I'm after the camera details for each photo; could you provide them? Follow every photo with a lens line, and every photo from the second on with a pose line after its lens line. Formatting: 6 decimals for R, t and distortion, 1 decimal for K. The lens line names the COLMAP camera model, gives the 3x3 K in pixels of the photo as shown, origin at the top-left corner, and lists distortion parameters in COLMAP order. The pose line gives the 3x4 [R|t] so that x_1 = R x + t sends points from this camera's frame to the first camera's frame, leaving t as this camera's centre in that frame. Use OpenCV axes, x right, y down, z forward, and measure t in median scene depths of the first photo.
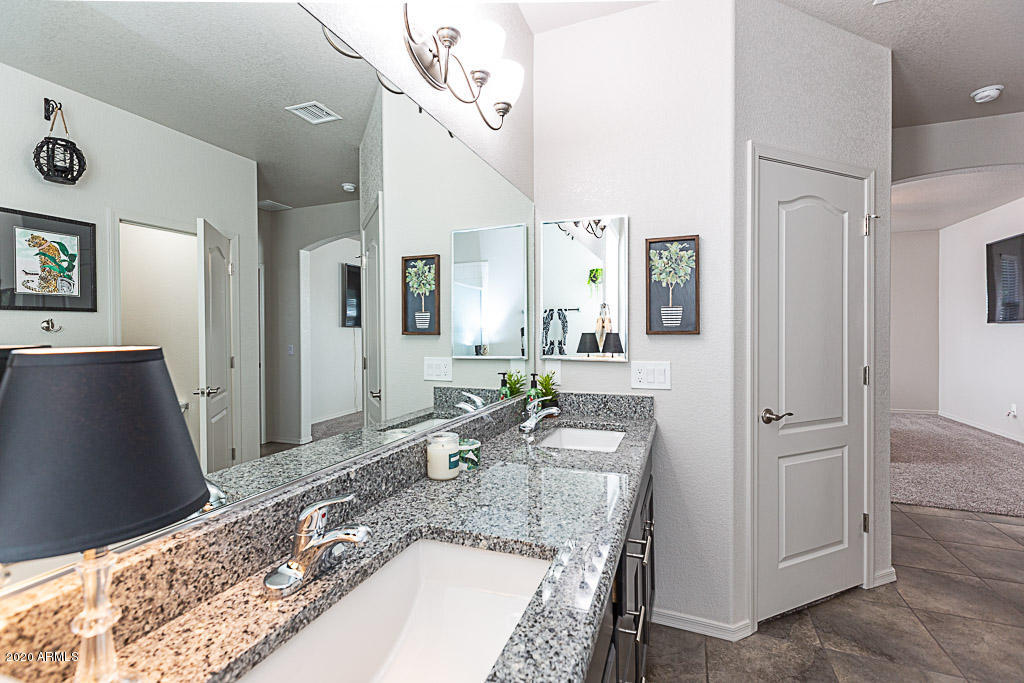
lens RADIAL K [[456.3, 0, 511.5], [0, 456.3, 336.6], [0, 0, 1]] dist [0.000796, 0.001122]
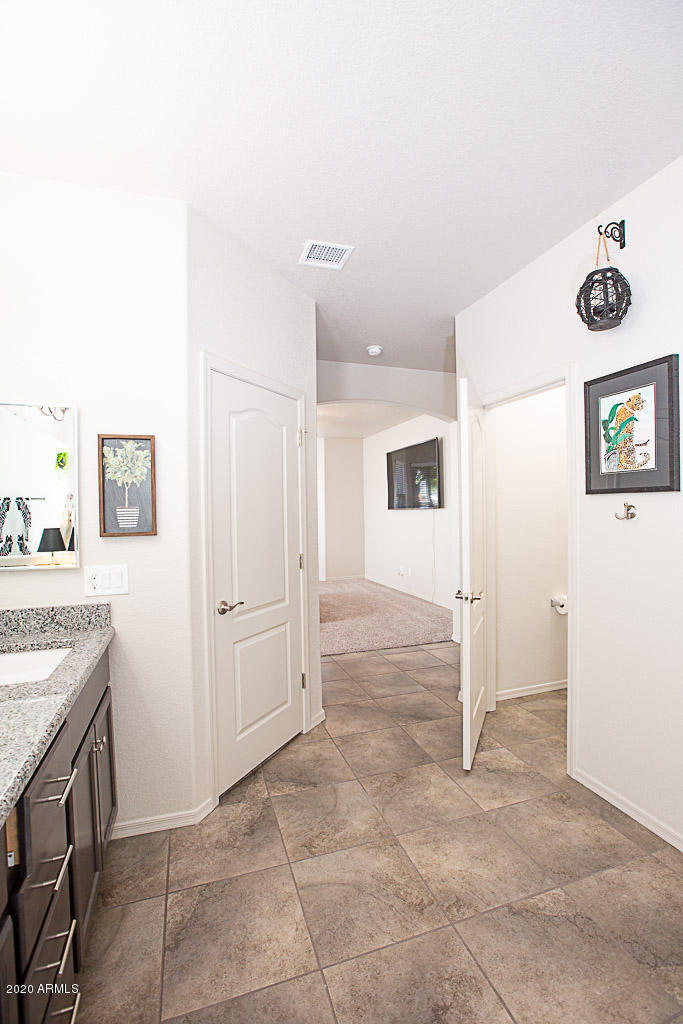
lens RADIAL K [[464.1, 0, 346.3], [0, 464.1, 519.7], [0, 0, 1]] dist [-0.039627, 0.023189]
pose [[0.778888, -0.024810, 0.626672, 0.098336], [0.019547, 0.999692, 0.015283, -0.044343], [-0.626859, 0.000346, 0.779133, -0.043004]]
